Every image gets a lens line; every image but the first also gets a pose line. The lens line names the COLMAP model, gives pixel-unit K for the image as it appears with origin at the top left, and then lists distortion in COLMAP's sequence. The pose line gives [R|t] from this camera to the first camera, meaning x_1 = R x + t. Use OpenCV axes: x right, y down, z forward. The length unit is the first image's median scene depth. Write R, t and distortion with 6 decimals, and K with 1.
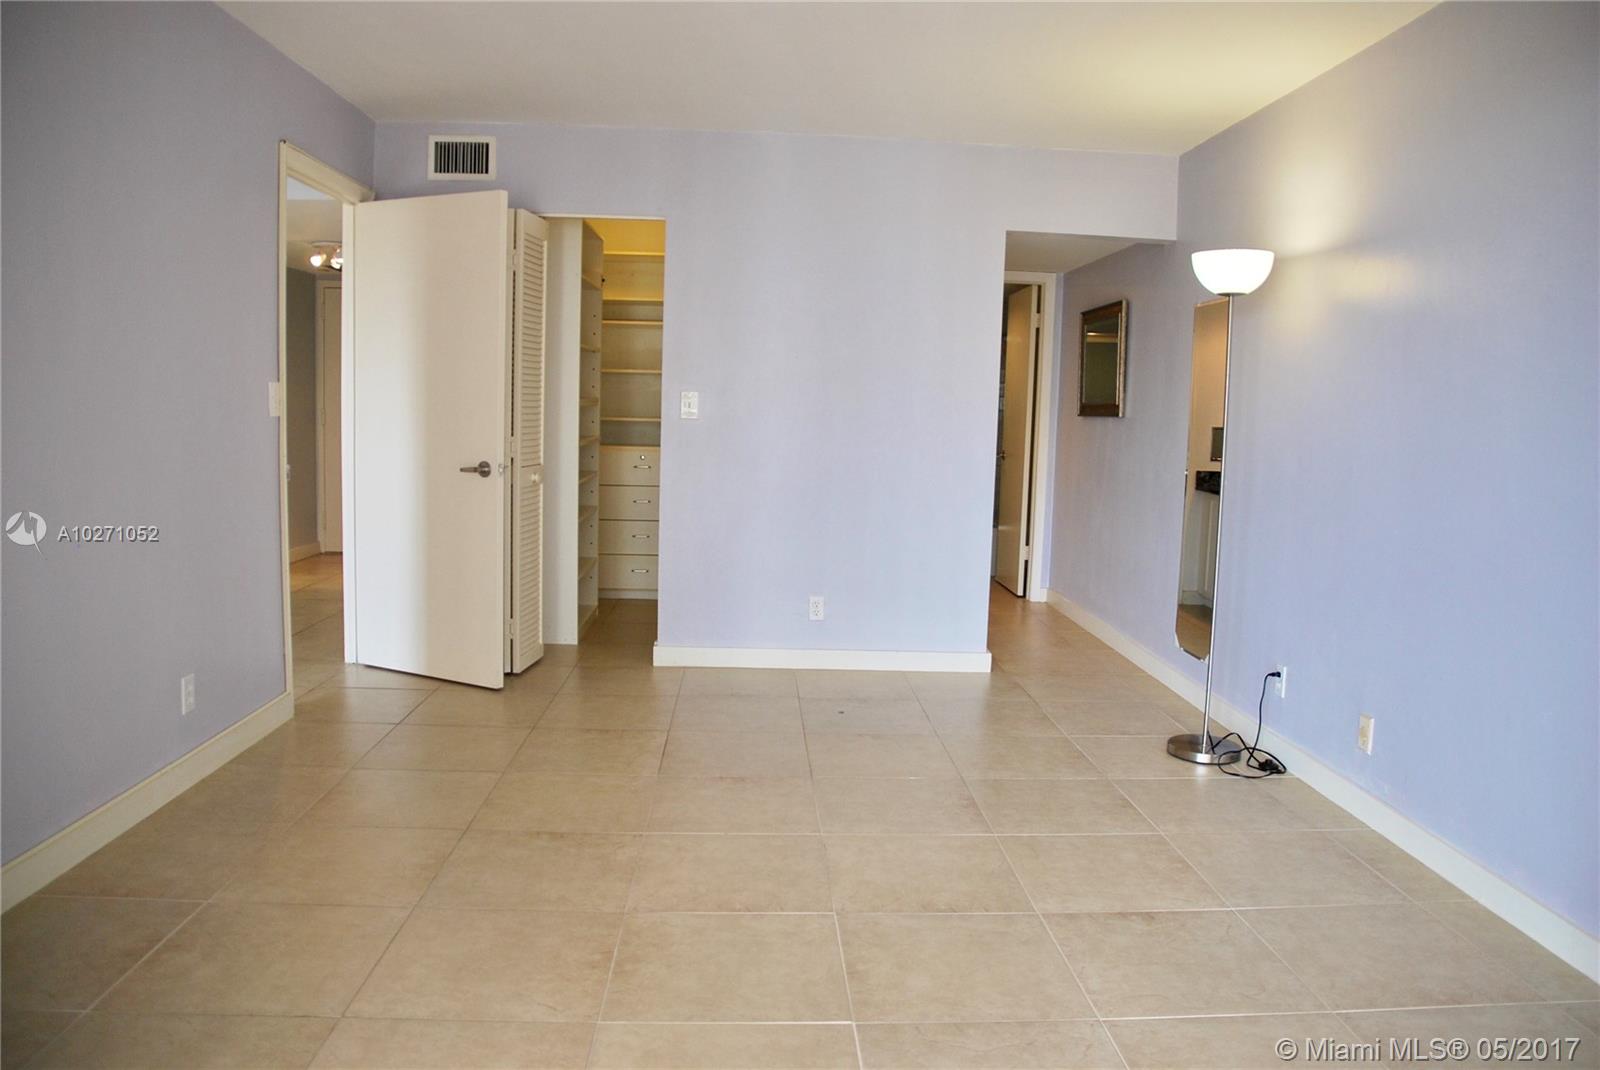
lens RADIAL K [[1102.5, 0, 821.5], [0, 1102.5, 531.4], [0, 0, 1]] dist [-0.129798, 0.061339]
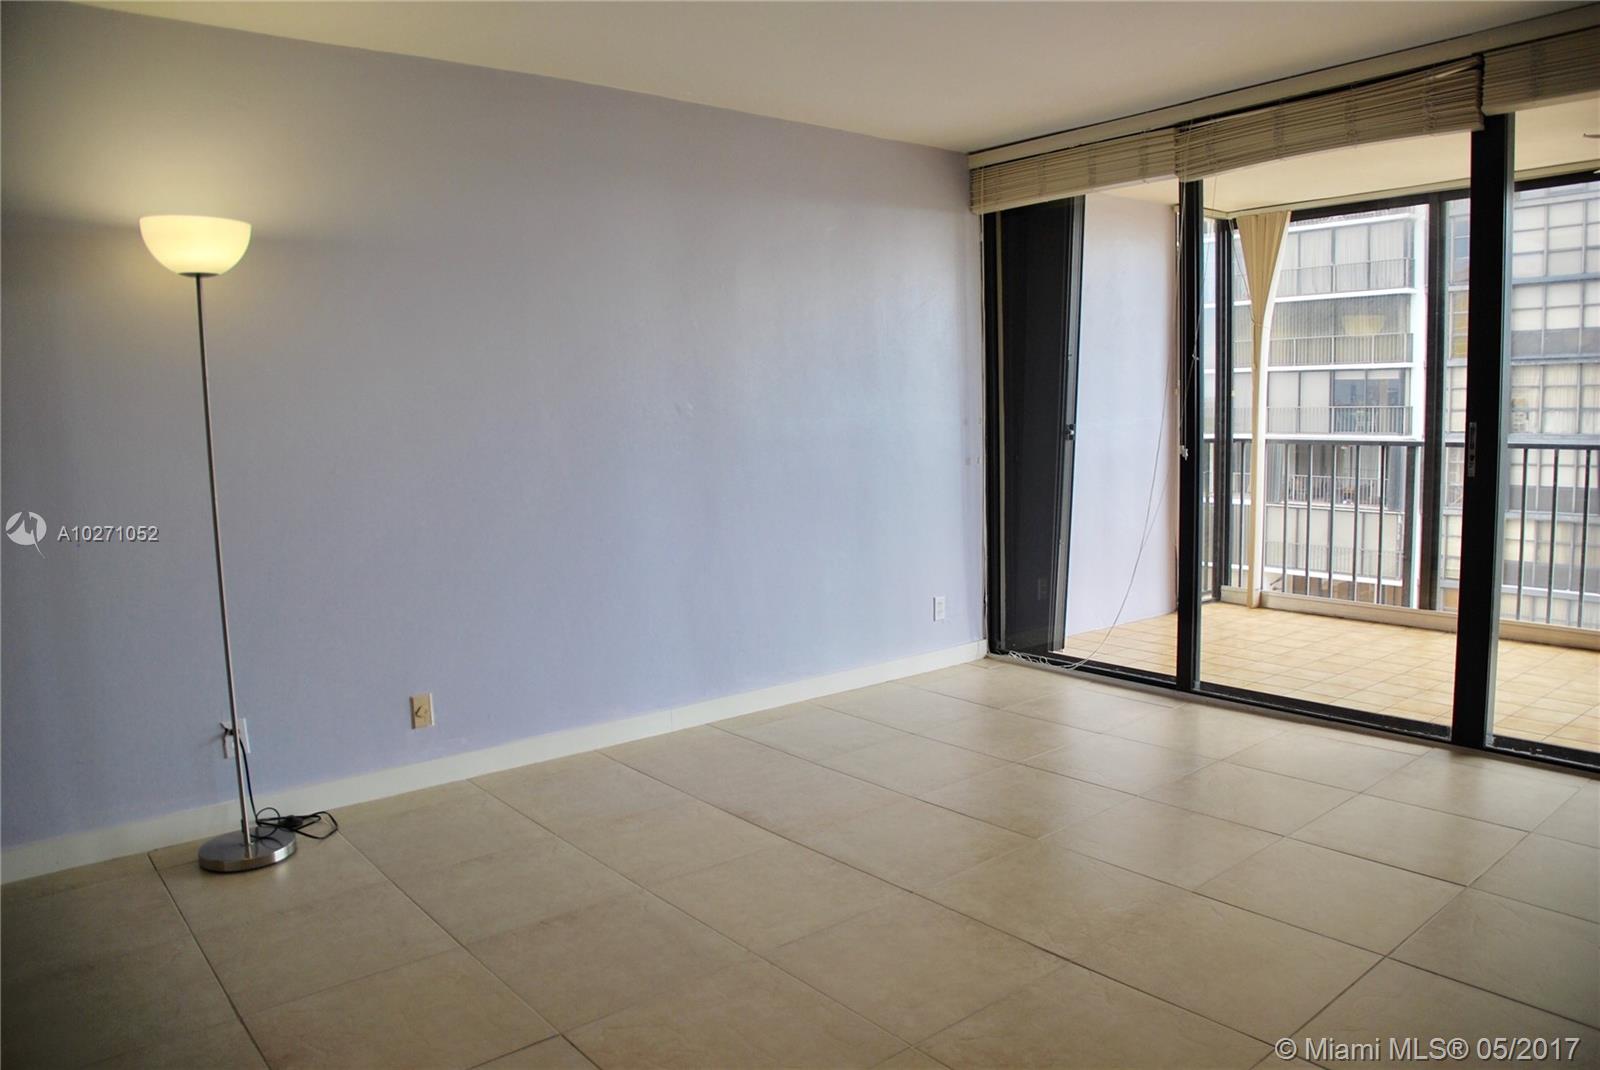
lens RADIAL K [[1160.2, 0, 800.0], [0, 1160.2, 535.0], [0, 0, 1]] dist [-0.130225, 0.072821]
pose [[-0.581307, -0.110148, 0.806195, -0.566255], [0.098885, 0.973888, 0.204361, -0.165069], [-0.807653, 0.198517, -0.555236, 1.180580]]
